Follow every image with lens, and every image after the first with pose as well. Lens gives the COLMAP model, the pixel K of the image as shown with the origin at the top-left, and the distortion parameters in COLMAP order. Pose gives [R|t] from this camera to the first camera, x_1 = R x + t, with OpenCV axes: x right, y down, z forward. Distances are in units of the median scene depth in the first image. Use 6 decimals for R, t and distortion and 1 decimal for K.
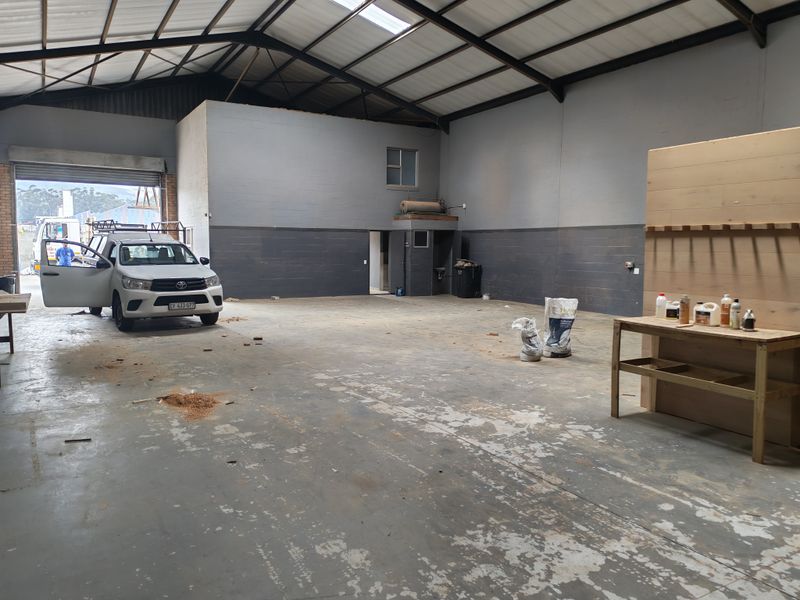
lens RADIAL K [[612.1, 0, 407.1], [0, 612.1, 297.9], [0, 0, 1]] dist [0.090050, -0.111131]
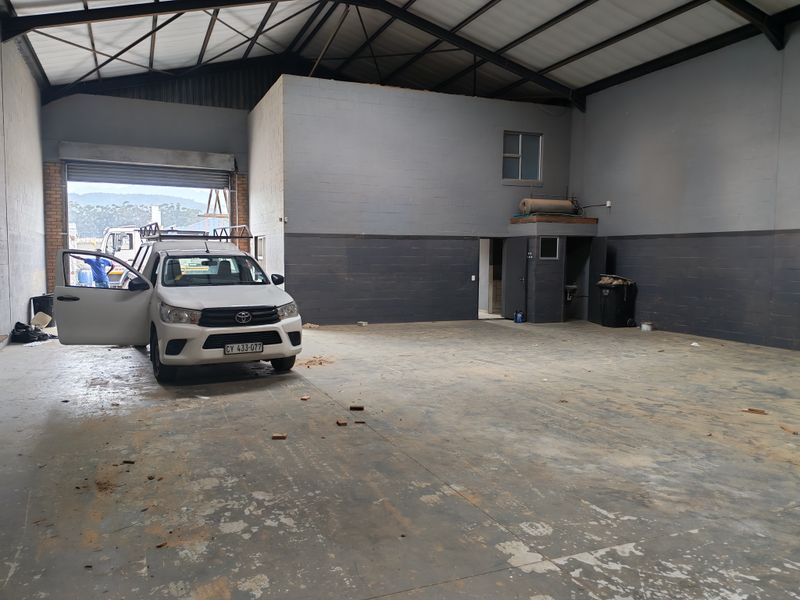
lens RADIAL K [[612.1, 0, 380.5], [0, 612.1, 292.1], [0, 0, 1]] dist [0.090050, -0.111131]
pose [[0.988531, 0.007852, -0.150813, -0.071788], [-0.011956, 0.999582, -0.026325, -0.019500], [0.150543, 0.027827, 0.988212, 0.221191]]
